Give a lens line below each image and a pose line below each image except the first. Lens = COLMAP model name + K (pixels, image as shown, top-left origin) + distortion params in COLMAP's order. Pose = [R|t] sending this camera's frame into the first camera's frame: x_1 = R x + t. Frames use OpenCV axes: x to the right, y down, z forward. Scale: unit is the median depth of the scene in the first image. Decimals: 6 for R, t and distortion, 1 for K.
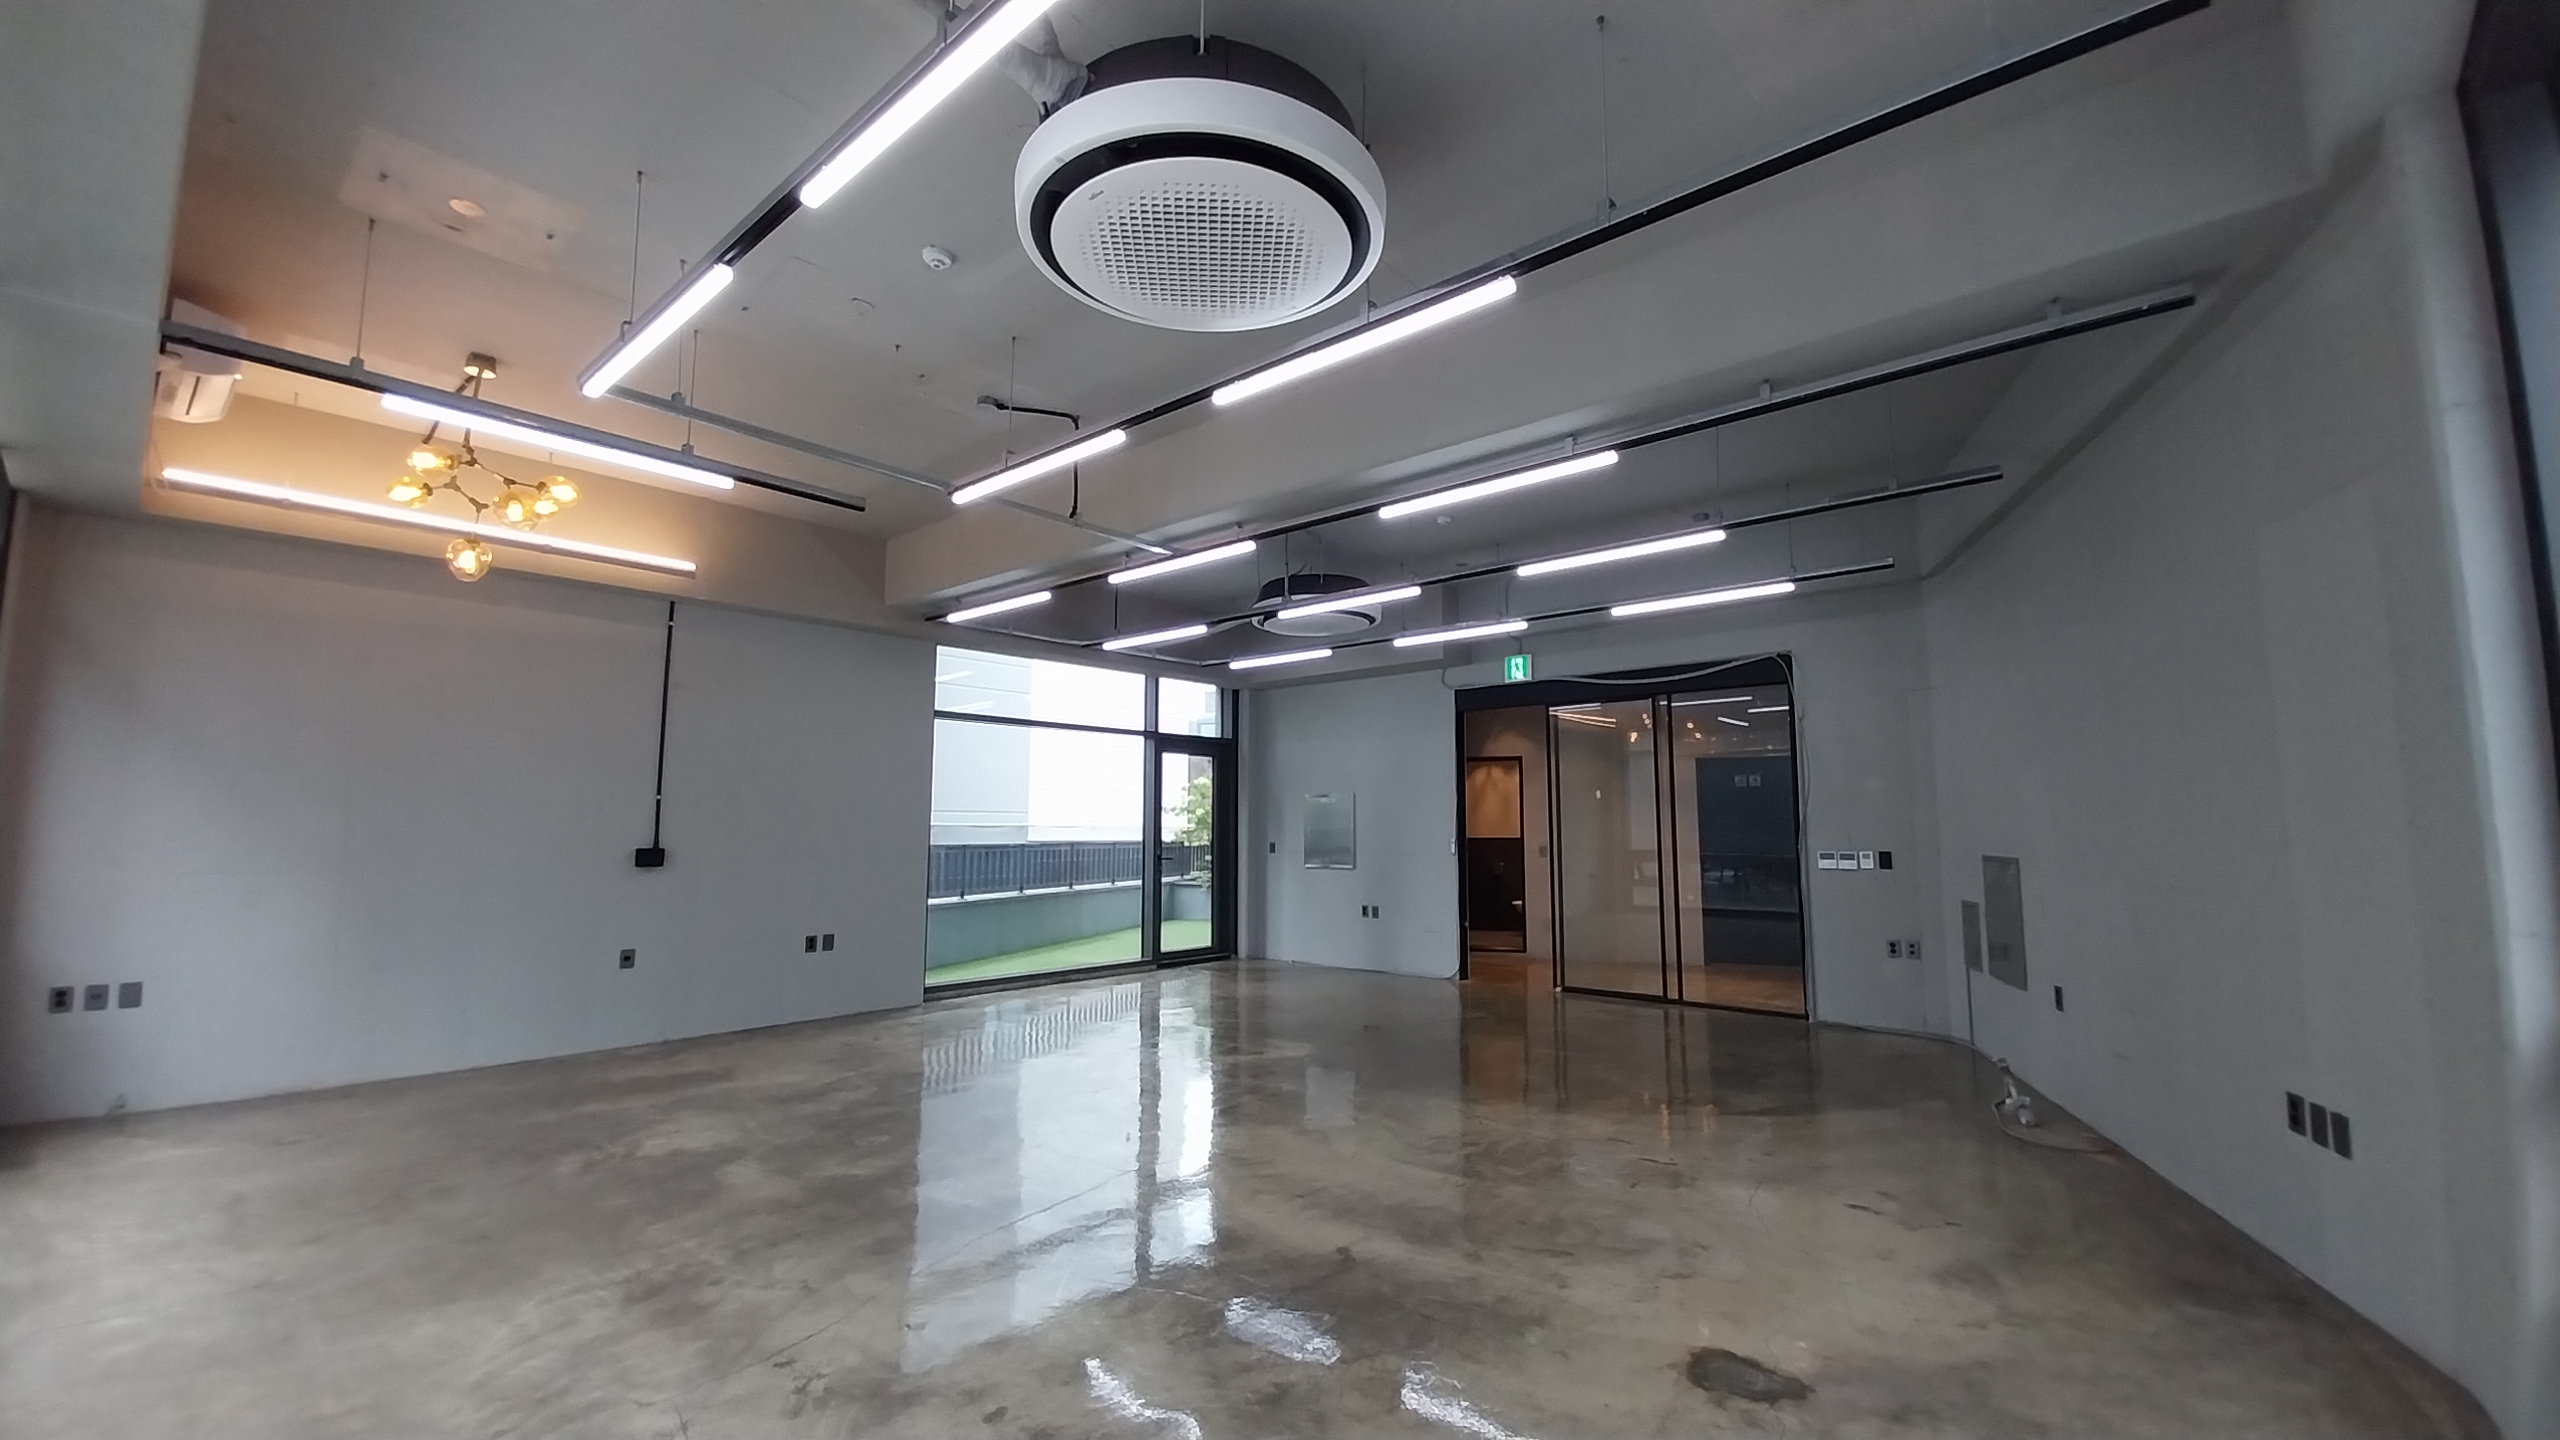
lens RADIAL K [[1014.7, 0, 1288.2], [0, 1014.7, 712.9], [0, 0, 1]] dist [0.002995, -0.000129]
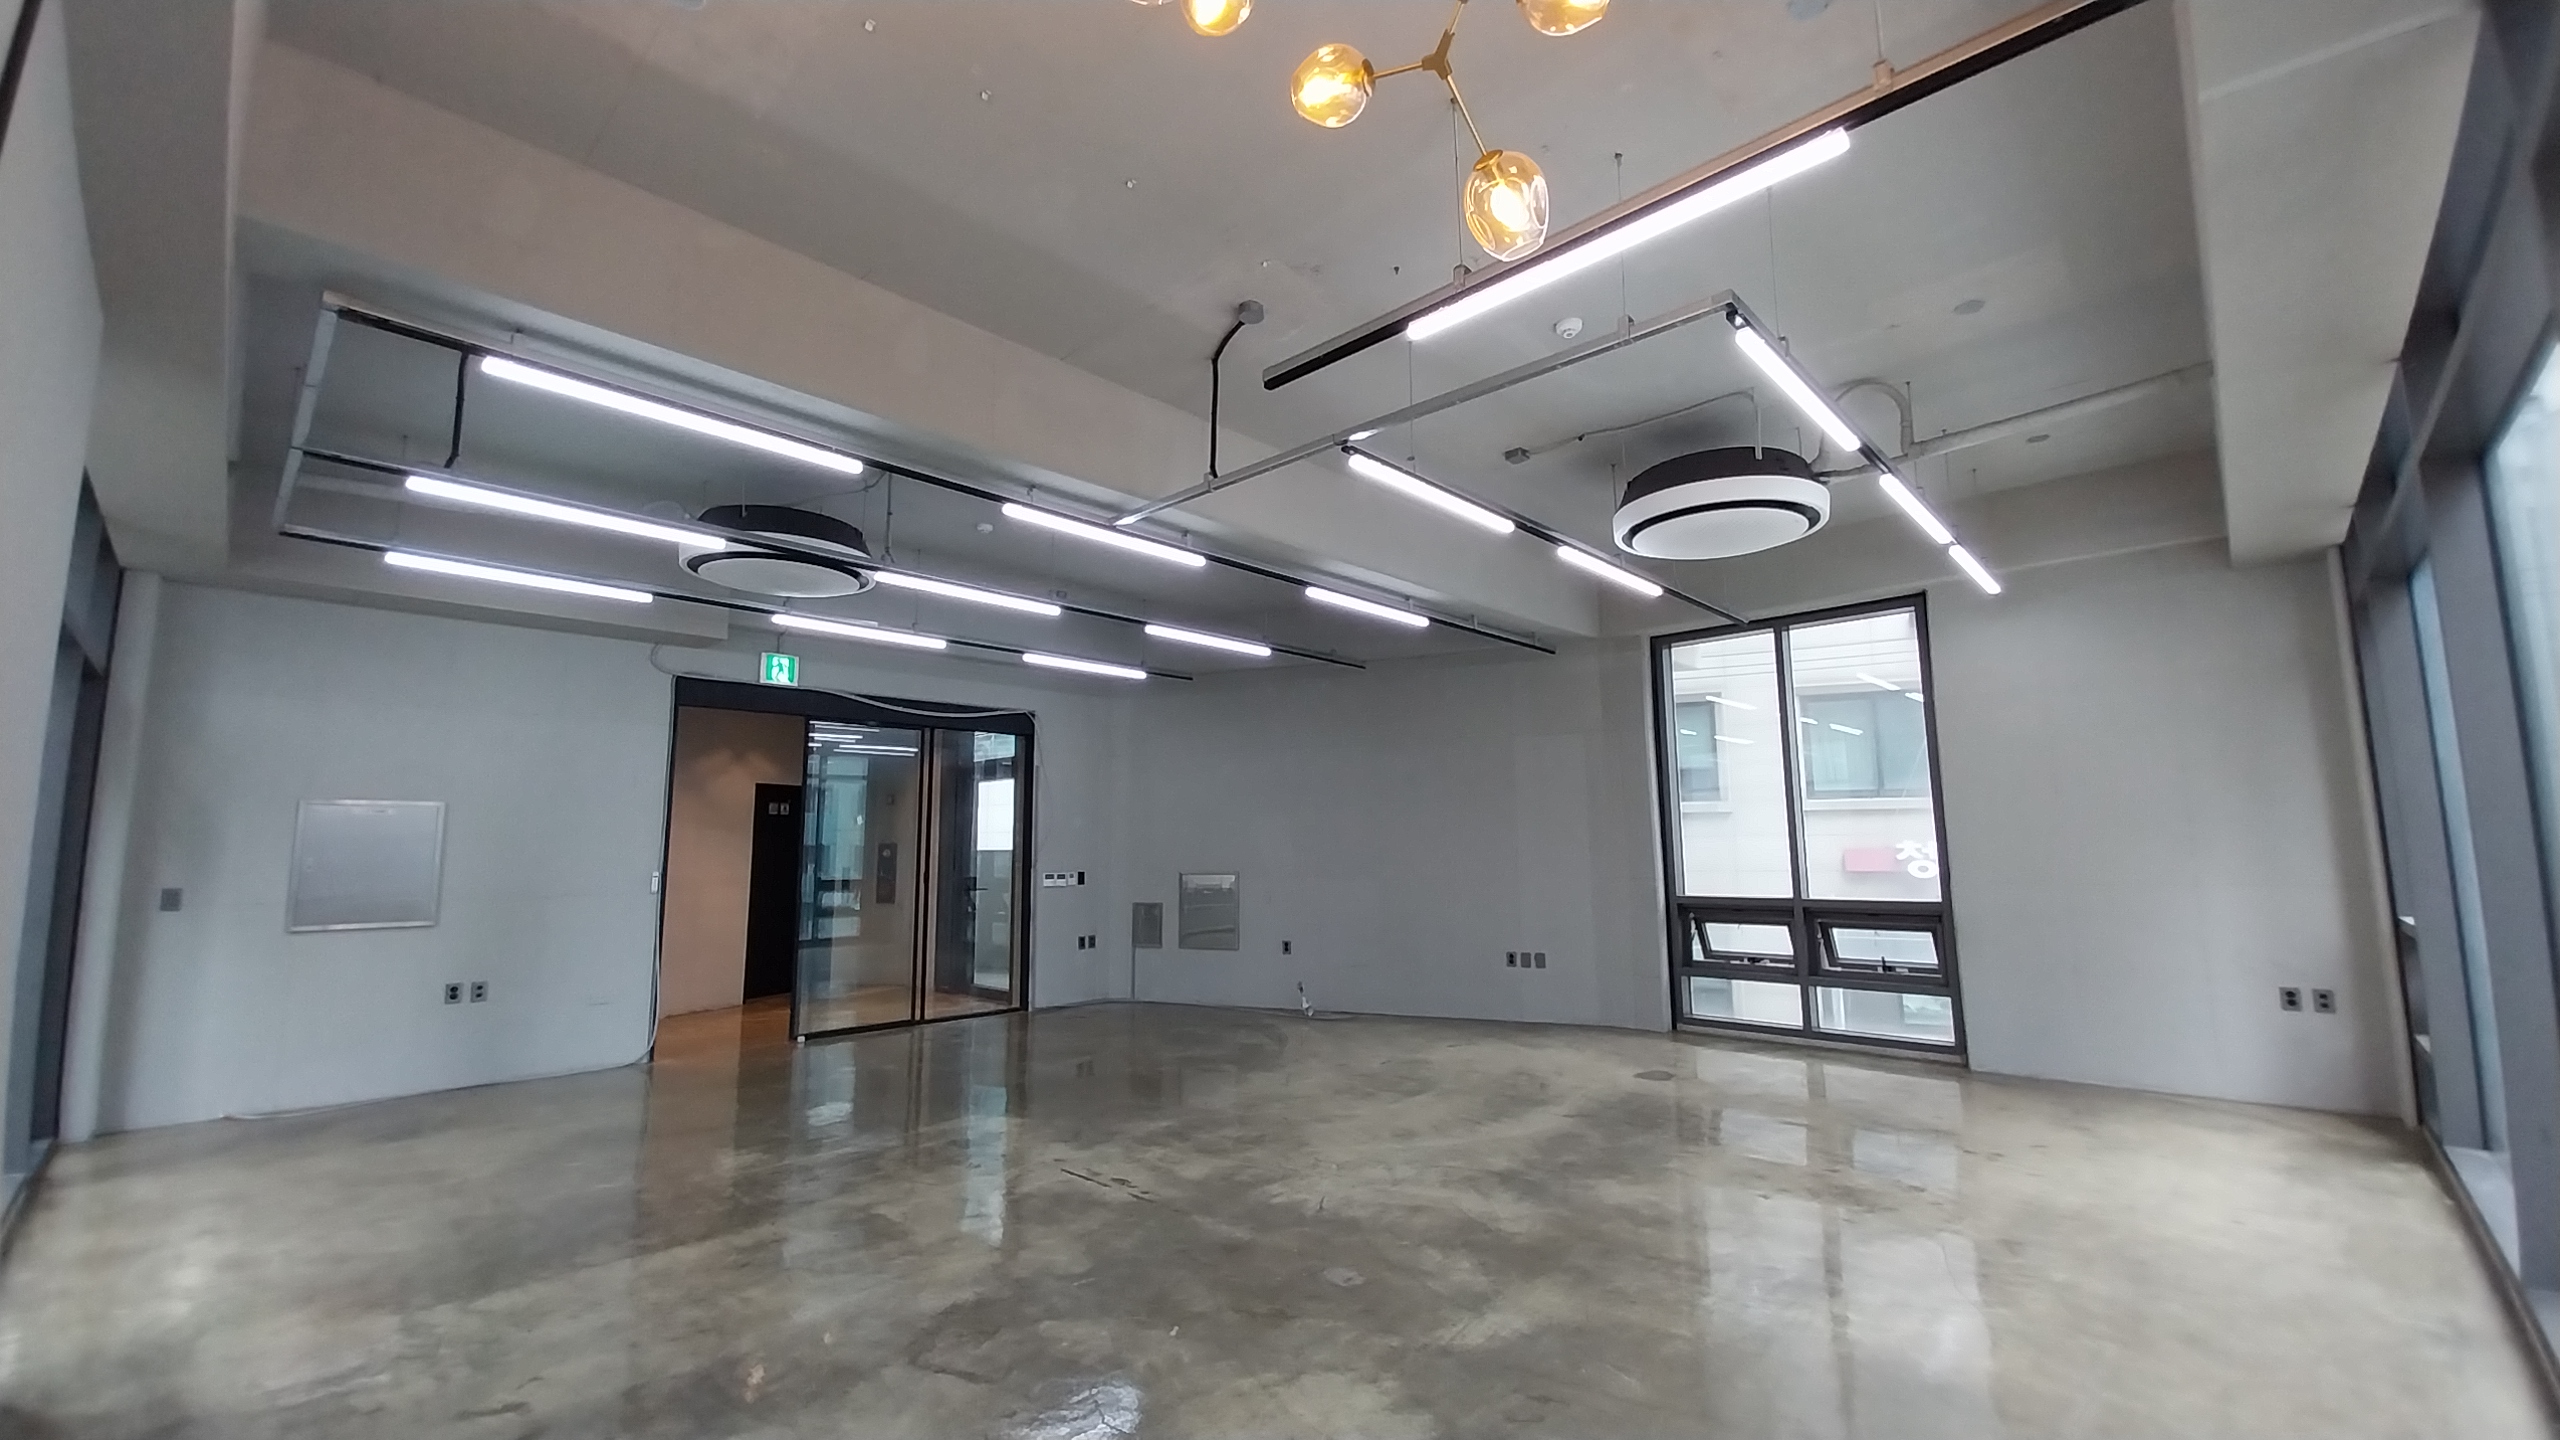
lens RADIAL K [[1014.7, 0, 1297.4], [0, 1014.7, 733.6], [0, 0, 1]] dist [0.002995, -0.000129]
pose [[0.036959, 0.115769, 0.992588, -0.814936], [-0.106229, 0.988094, -0.111289, 0.079131], [-0.993655, -0.101328, 0.048817, 0.709817]]
